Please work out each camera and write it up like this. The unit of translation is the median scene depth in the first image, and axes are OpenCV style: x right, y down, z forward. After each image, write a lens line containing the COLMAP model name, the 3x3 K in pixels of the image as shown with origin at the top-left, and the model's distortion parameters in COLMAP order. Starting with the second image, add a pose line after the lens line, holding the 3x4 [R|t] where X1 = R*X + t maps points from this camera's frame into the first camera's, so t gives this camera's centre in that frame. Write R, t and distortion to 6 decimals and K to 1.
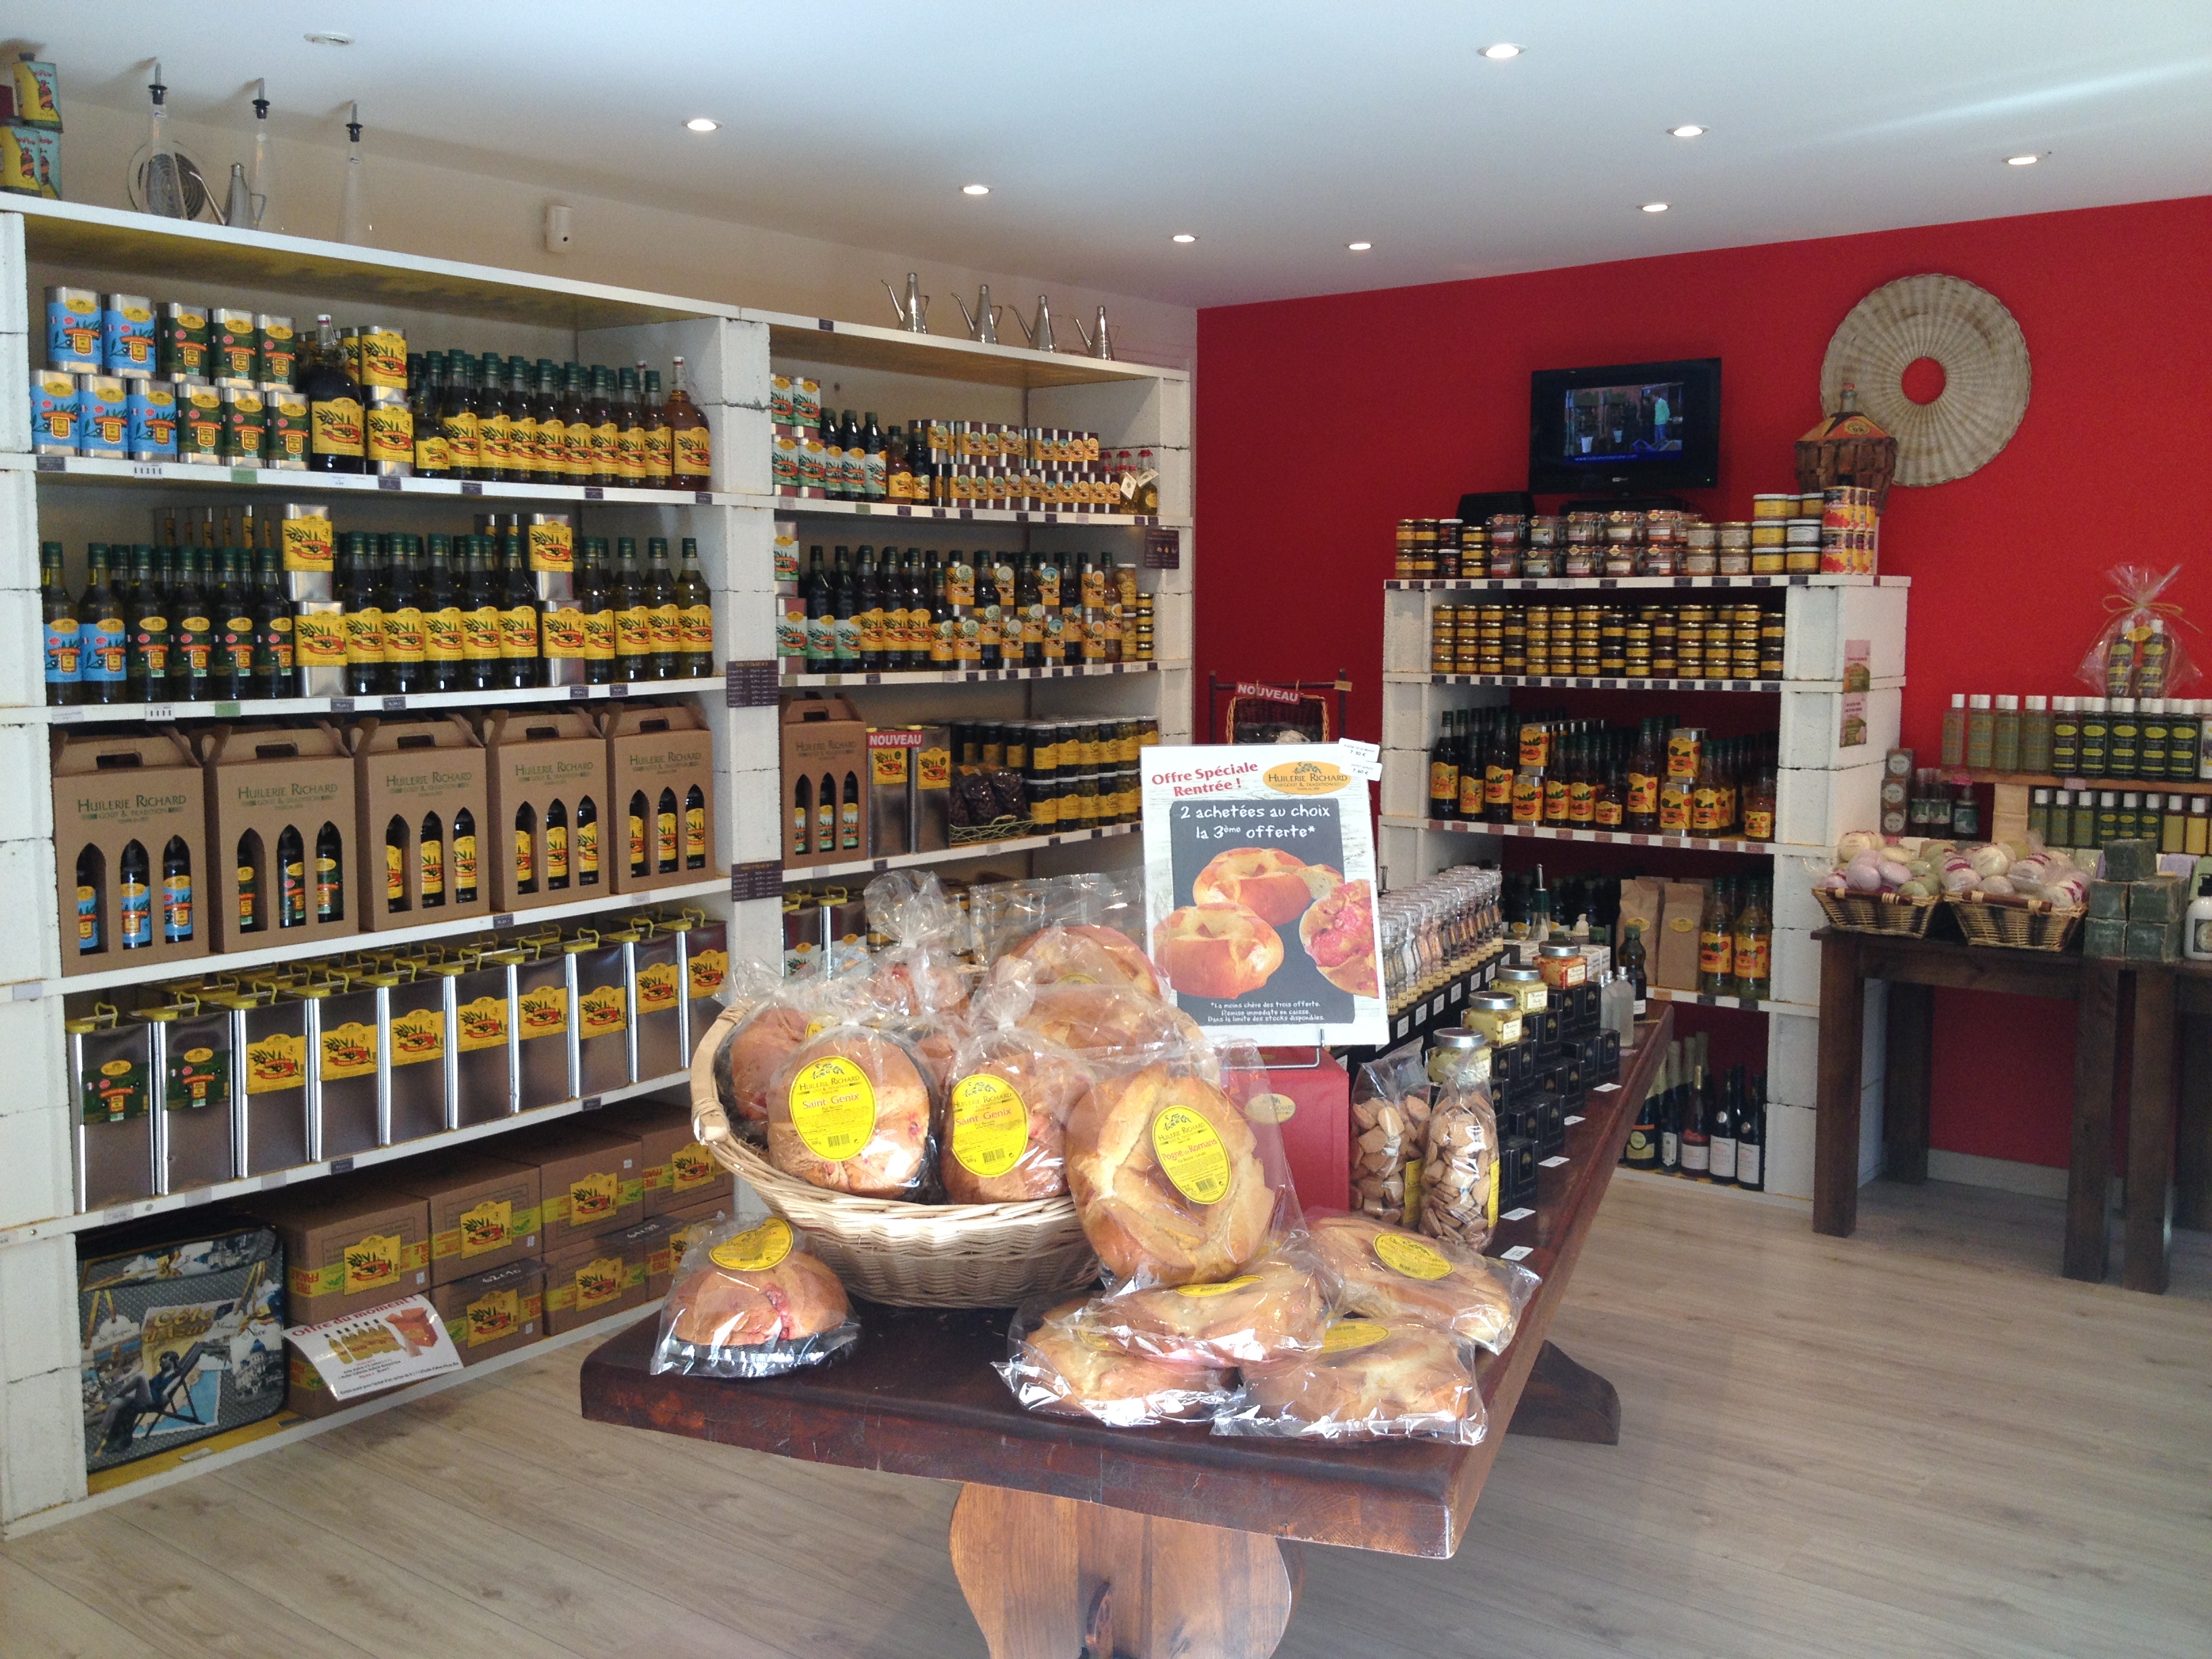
lens RADIAL K [[2057.2, 0, 1055.5], [0, 2057.2, 836.3], [0, 0, 1]] dist [0.114081, -0.295911]
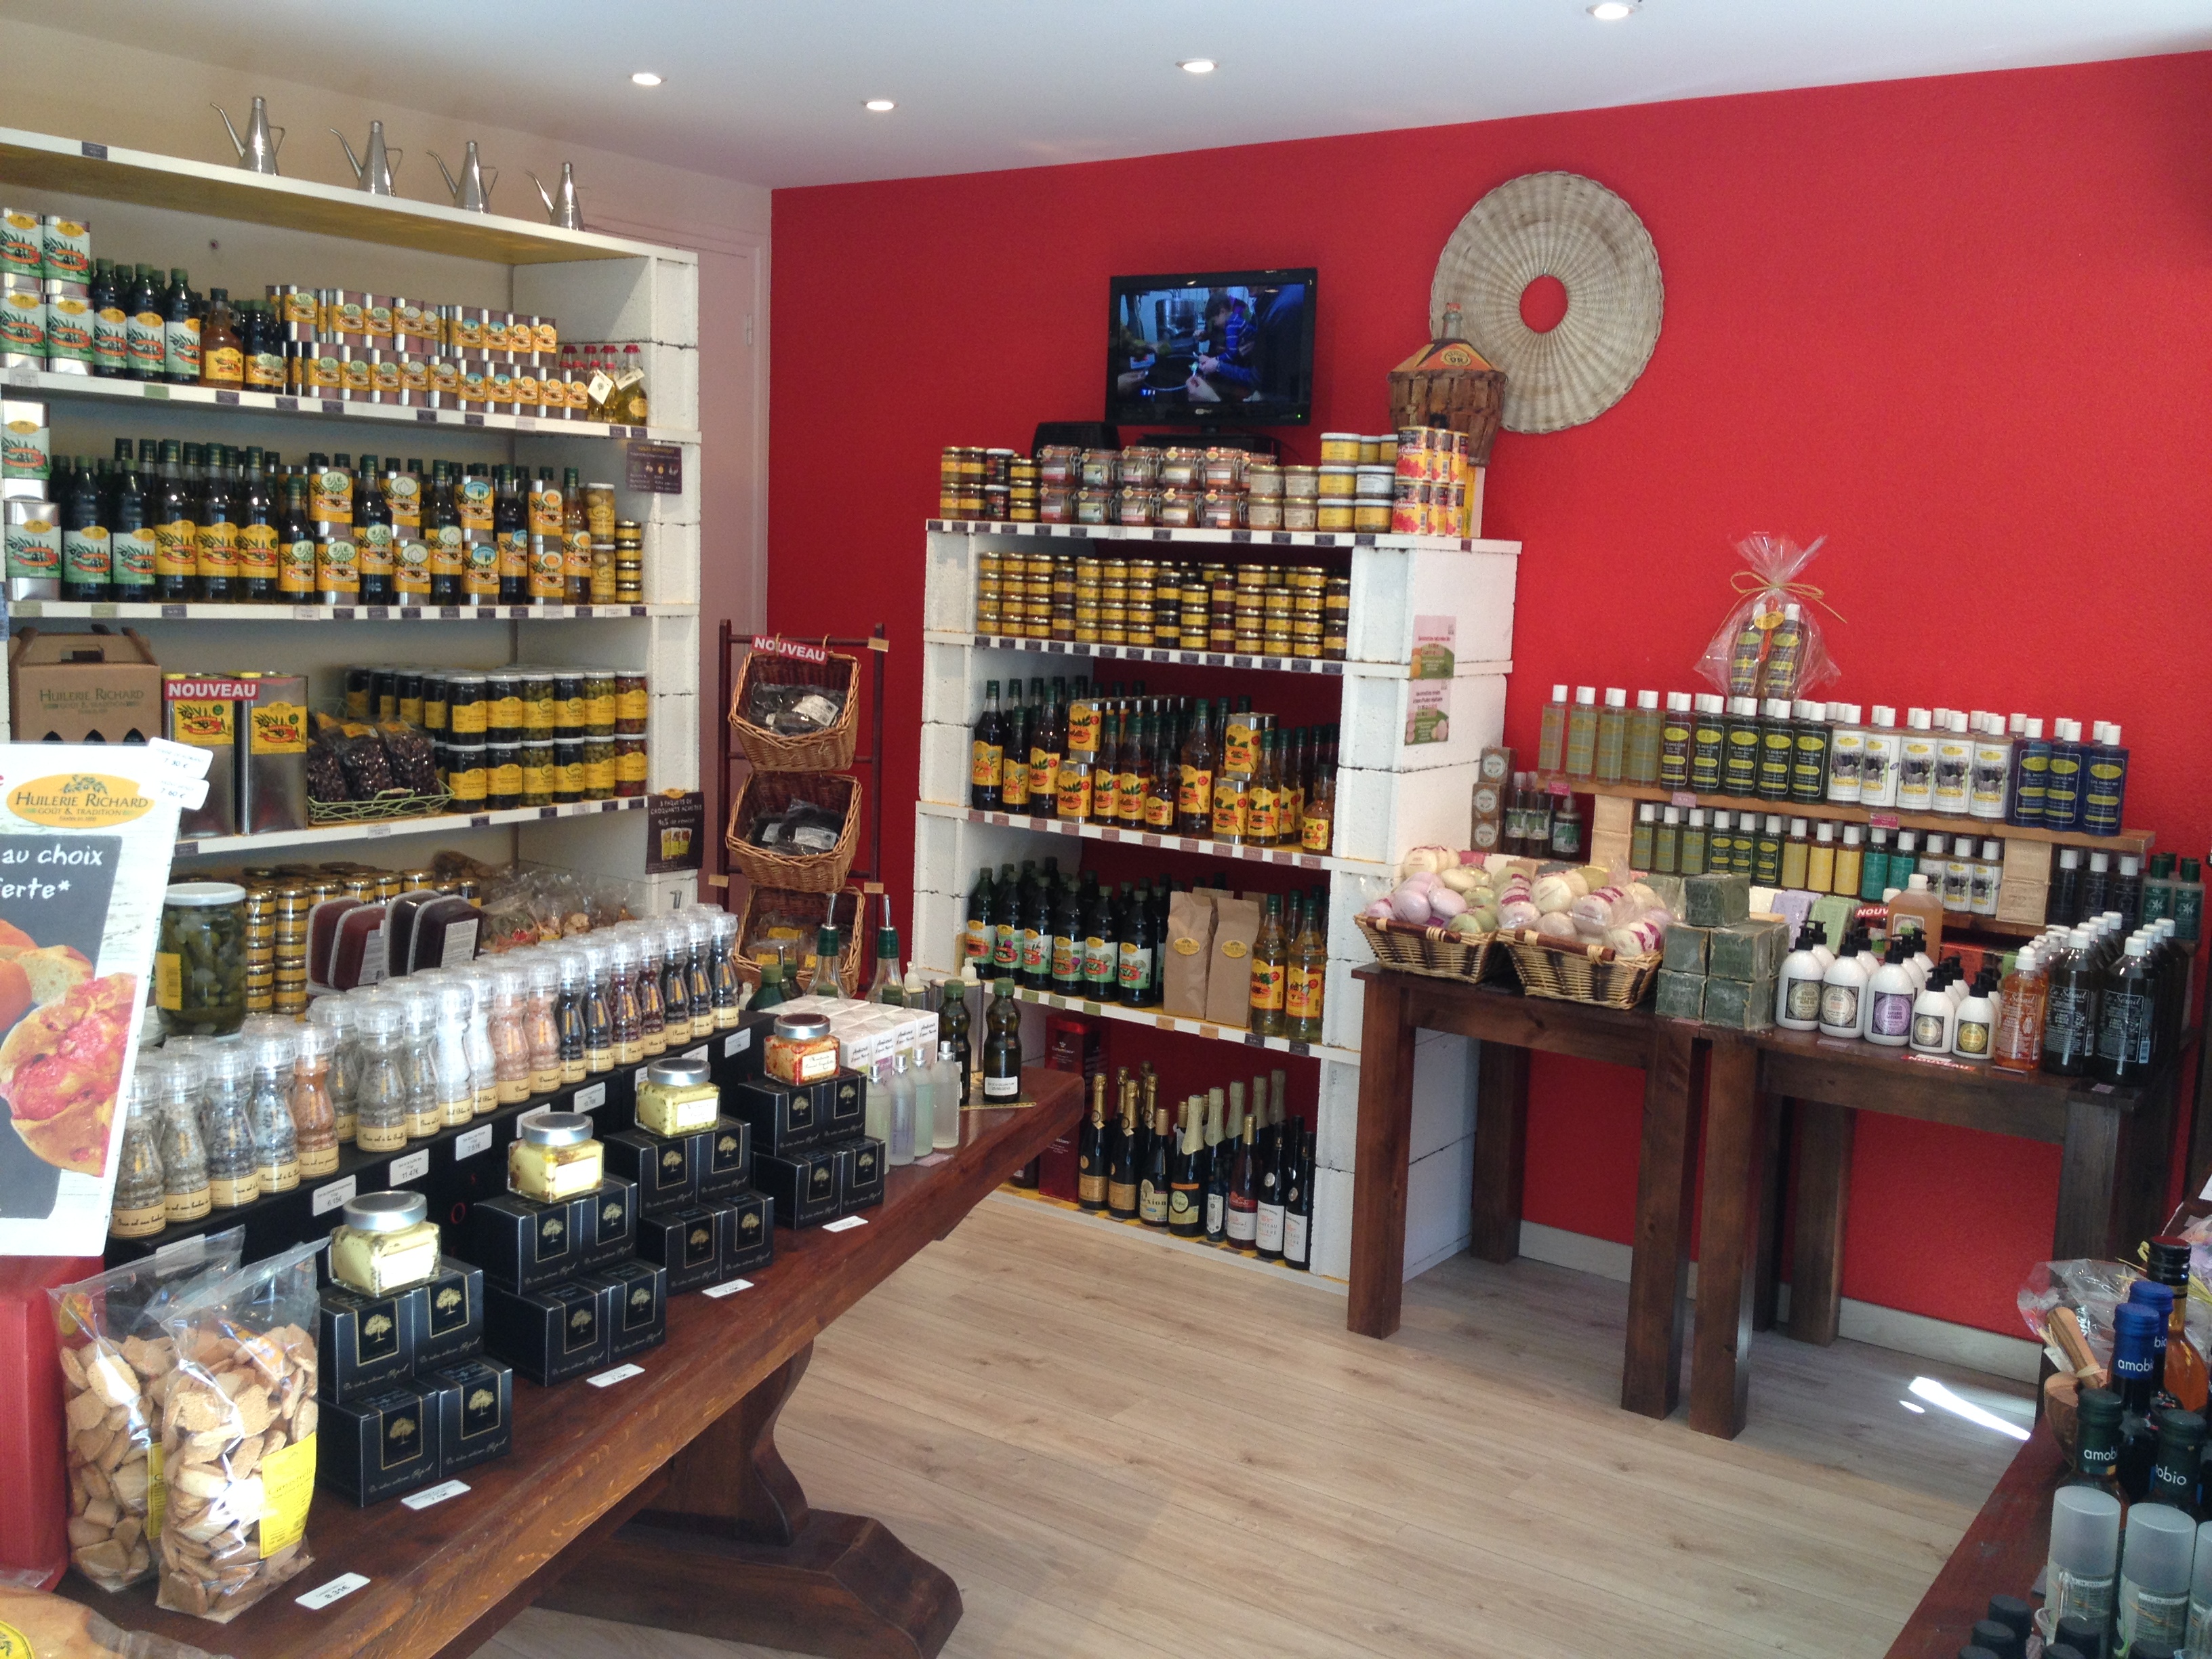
lens RADIAL K [[2057.2, 0, 1055.5], [0, 2057.2, 836.3], [0, 0, 1]] dist [0.114081, -0.295911]
pose [[0.997992, 0.034758, 0.052951, 0.192256], [-0.036181, 0.999003, 0.026147, -0.022512], [-0.051990, -0.028010, 0.998255, 0.183371]]
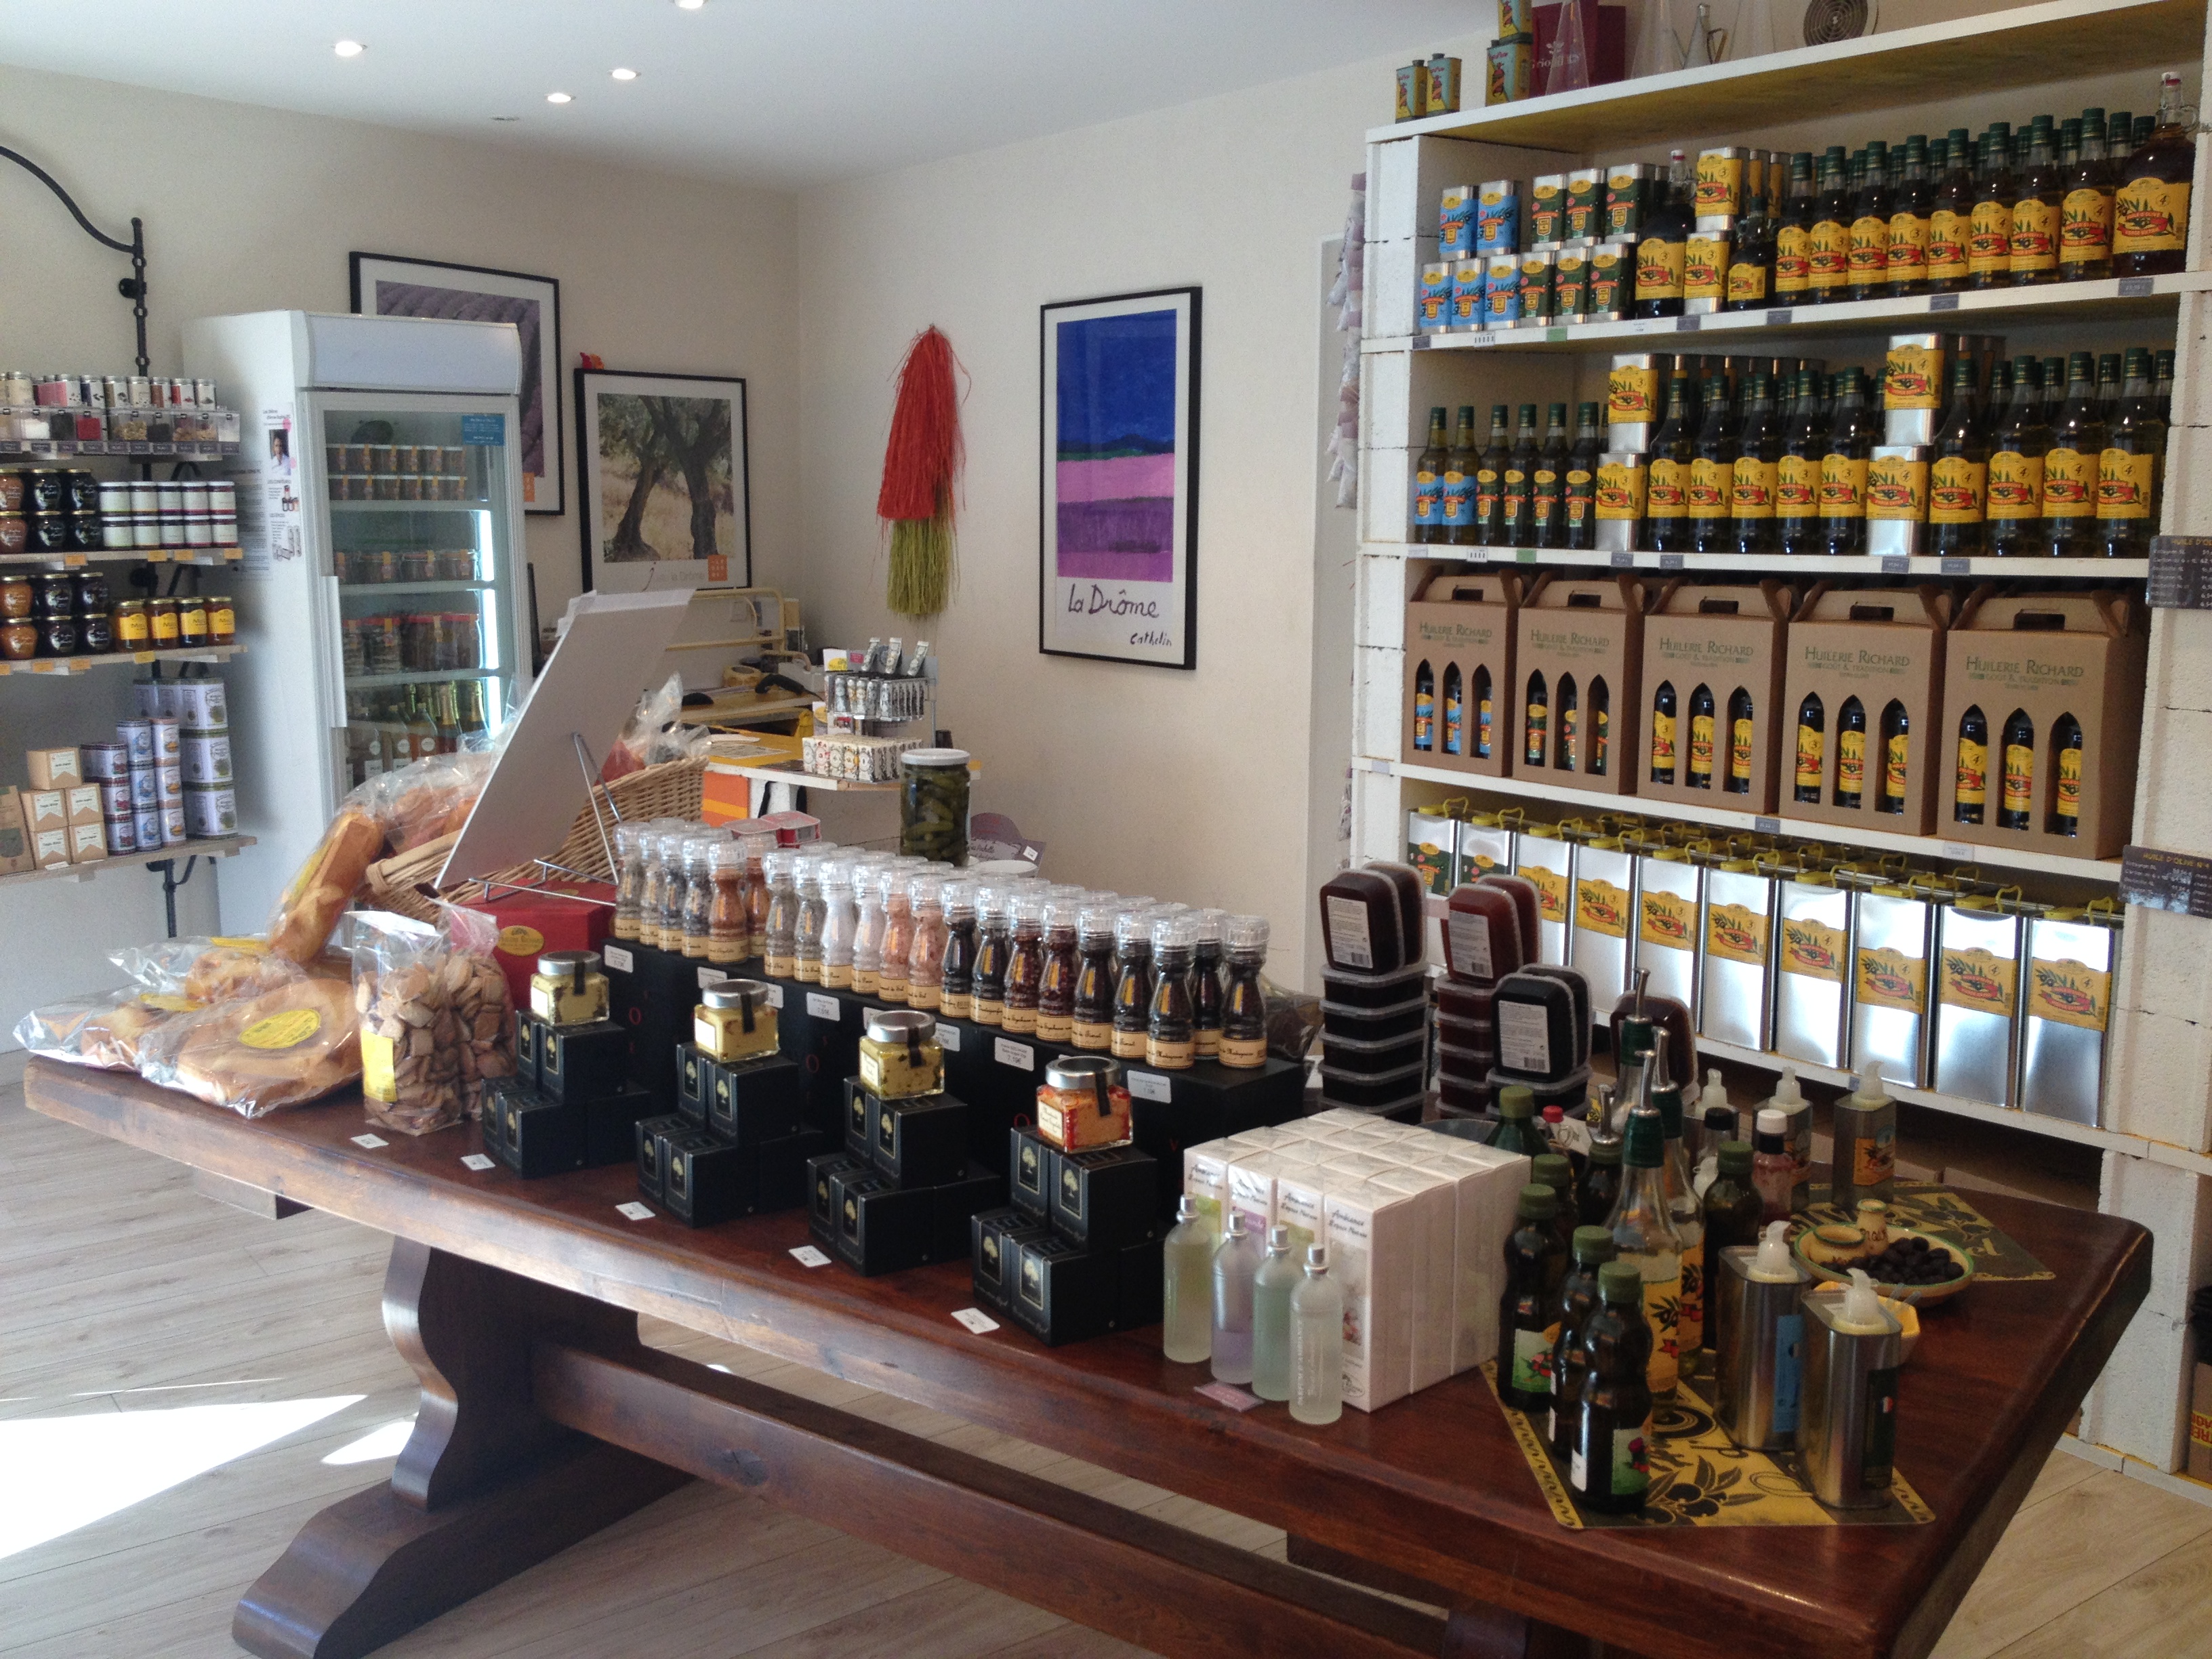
lens RADIAL K [[2087.4, 0, 1106.0], [0, 2087.4, 829.5], [0, 0, 1]] dist [0.080215, -0.002288]
pose [[-0.255221, 0.170877, -0.951663, 0.570819], [-0.098732, 0.974509, 0.201457, -0.095274], [0.961829, 0.145376, -0.231844, 0.837065]]
